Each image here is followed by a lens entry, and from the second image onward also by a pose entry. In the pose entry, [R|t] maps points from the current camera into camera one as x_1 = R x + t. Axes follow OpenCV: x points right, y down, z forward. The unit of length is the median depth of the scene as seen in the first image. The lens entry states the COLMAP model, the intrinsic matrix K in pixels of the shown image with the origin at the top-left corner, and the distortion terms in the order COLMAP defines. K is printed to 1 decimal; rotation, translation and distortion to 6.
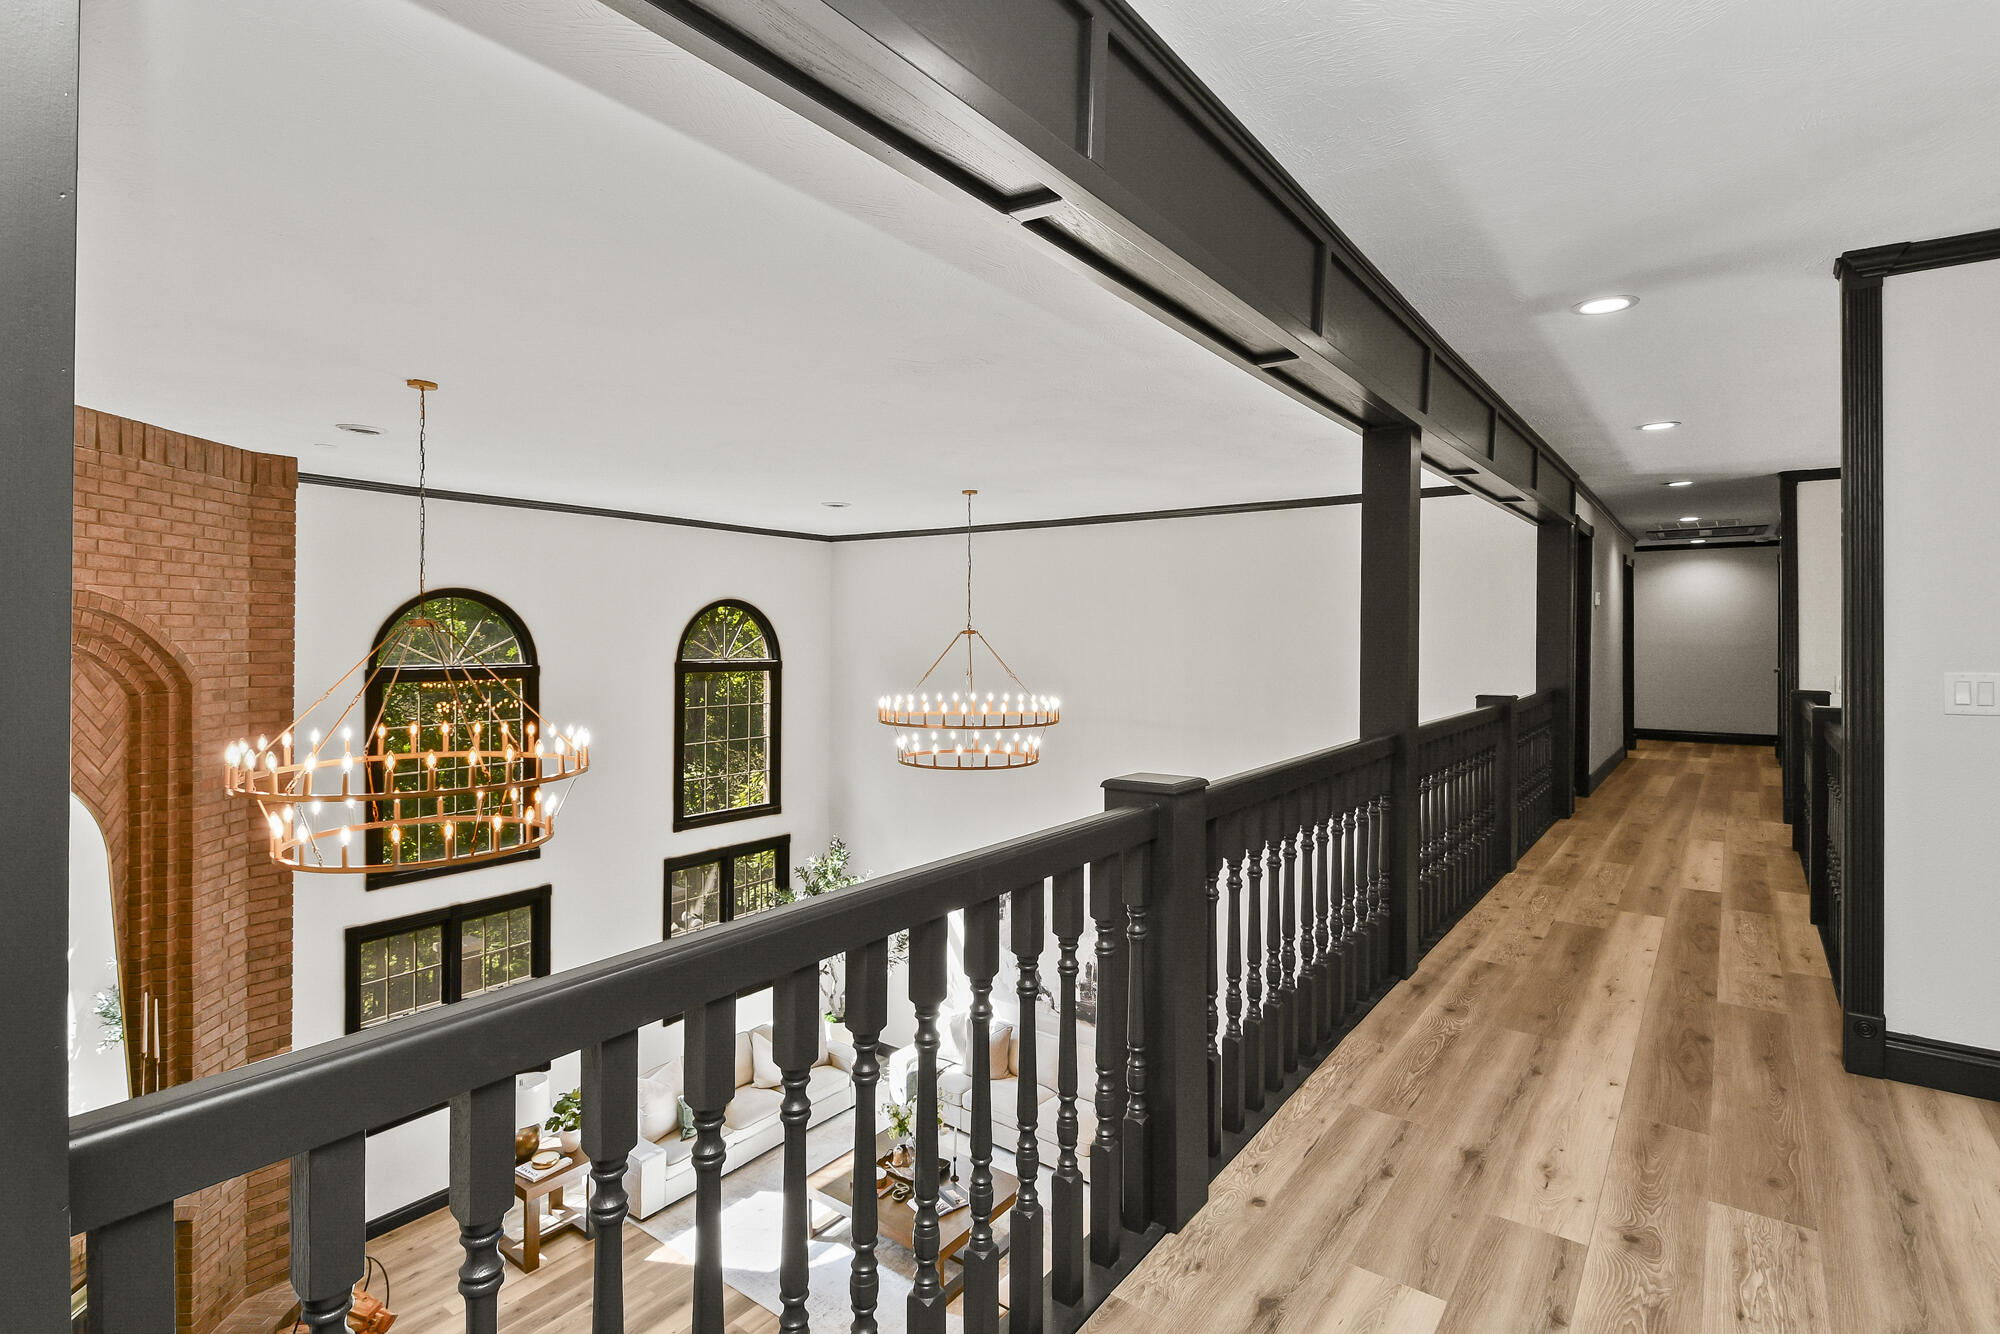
lens RADIAL K [[990.6, 0, 993.7], [0, 990.6, 637.1], [0, 0, 1]] dist [0.003024, -0.012086]
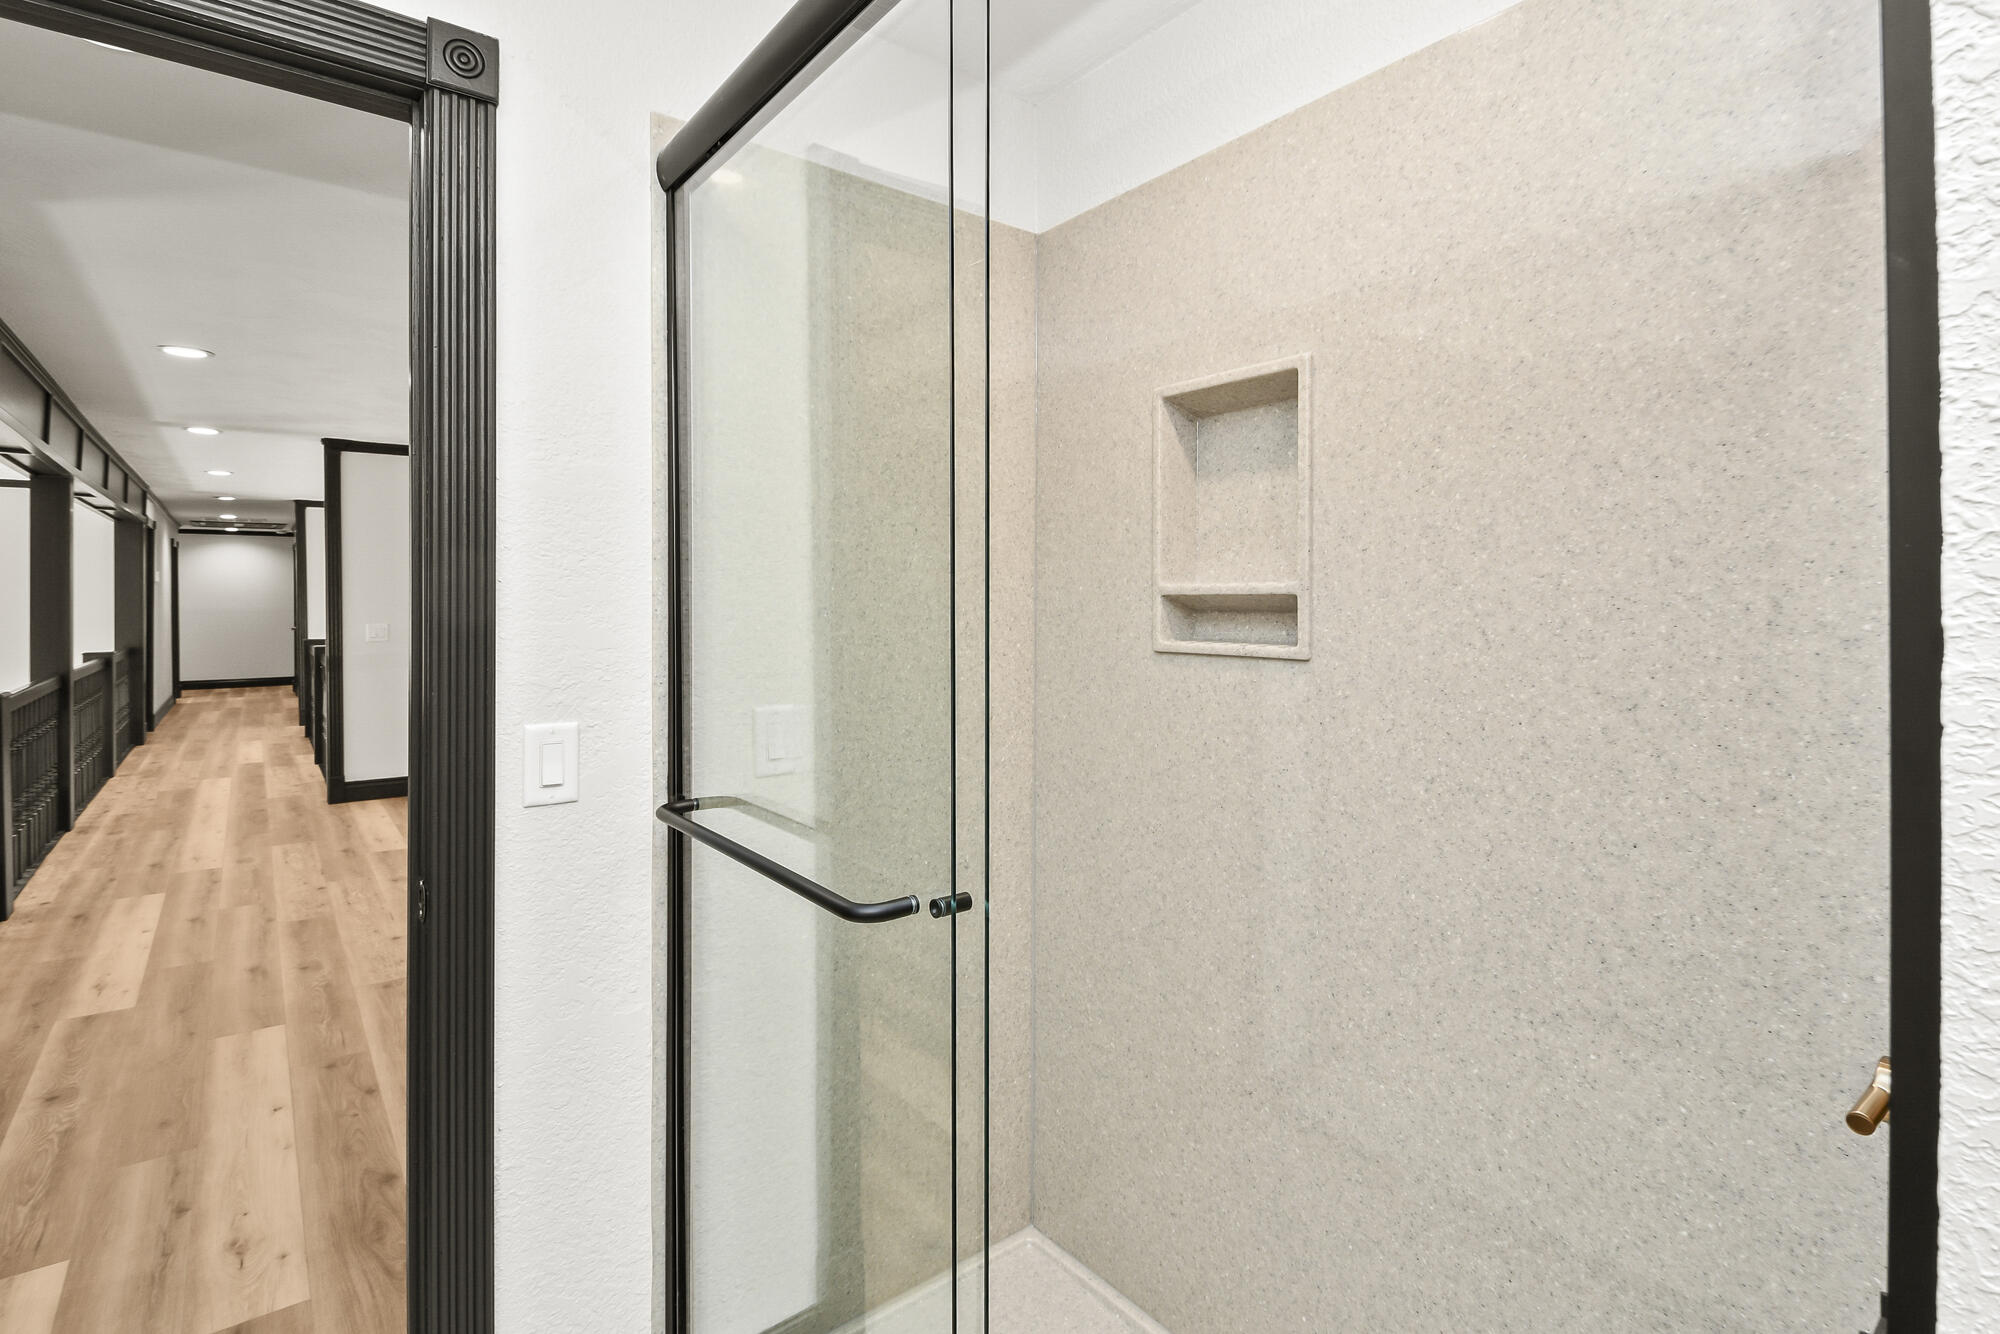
lens RADIAL K [[949.3, 0, 998.2], [0, 949.3, 607.0], [0, 0, 1]] dist [0.001544, -0.011925]
pose [[0.256267, -0.009869, 0.966556, -0.386901], [0.002144, 0.999951, 0.009642, -0.011686], [-0.966604, -0.000398, 0.256276, -0.483793]]
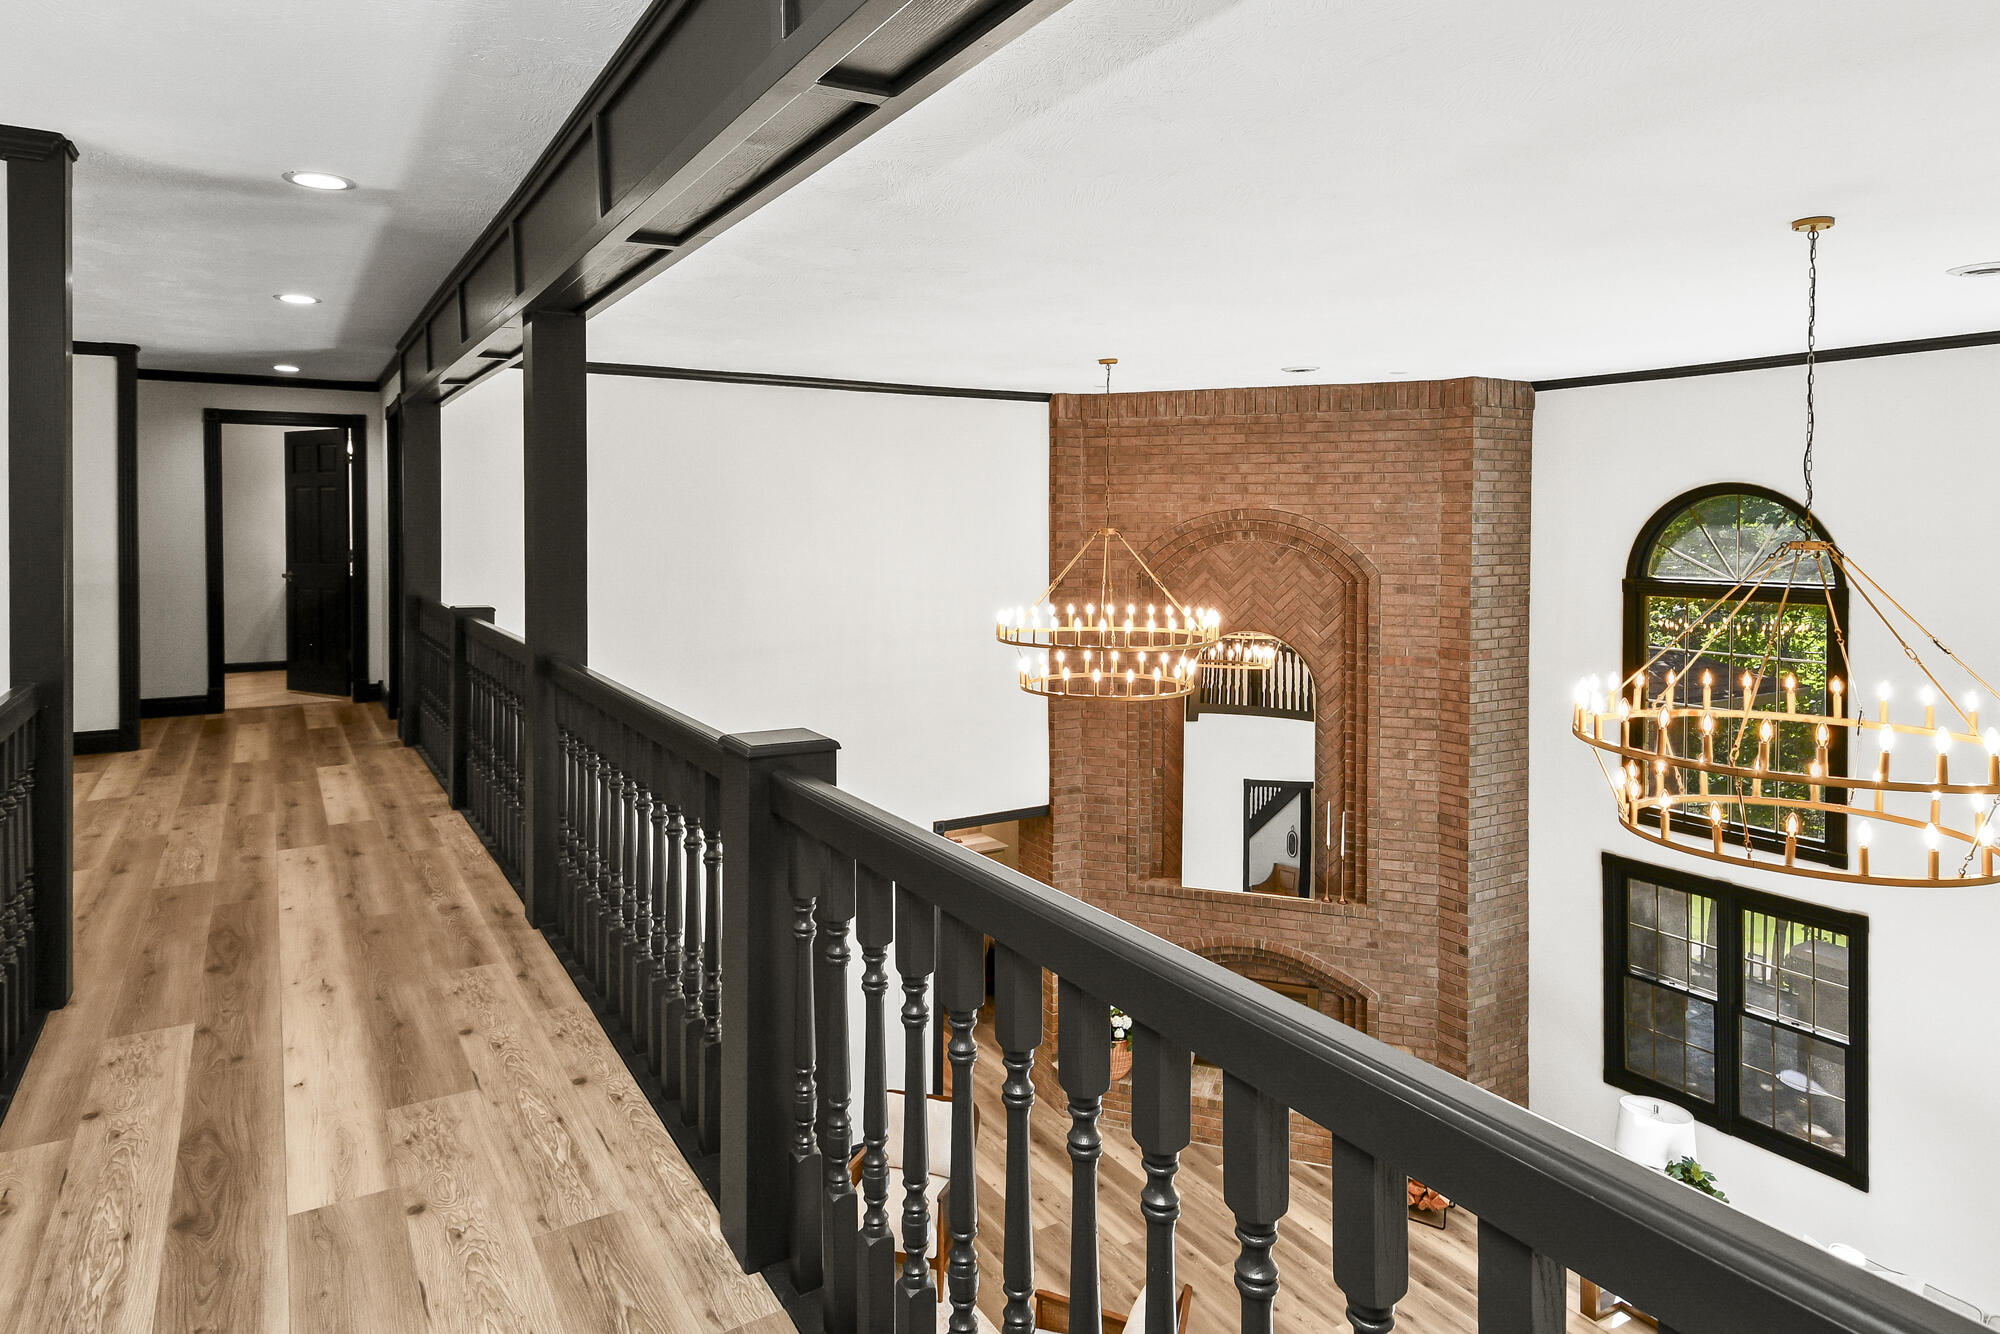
lens RADIAL K [[1198.5, 0, 997.8], [0, 1198.5, 543.6], [0, 0, 1]] dist [0.007529, -0.000785]
pose [[-0.373065, 0.009992, -0.927752, 0.783967], [-0.004881, 0.999907, 0.012732, -0.013744], [0.927792, 0.009278, -0.372981, 1.106237]]
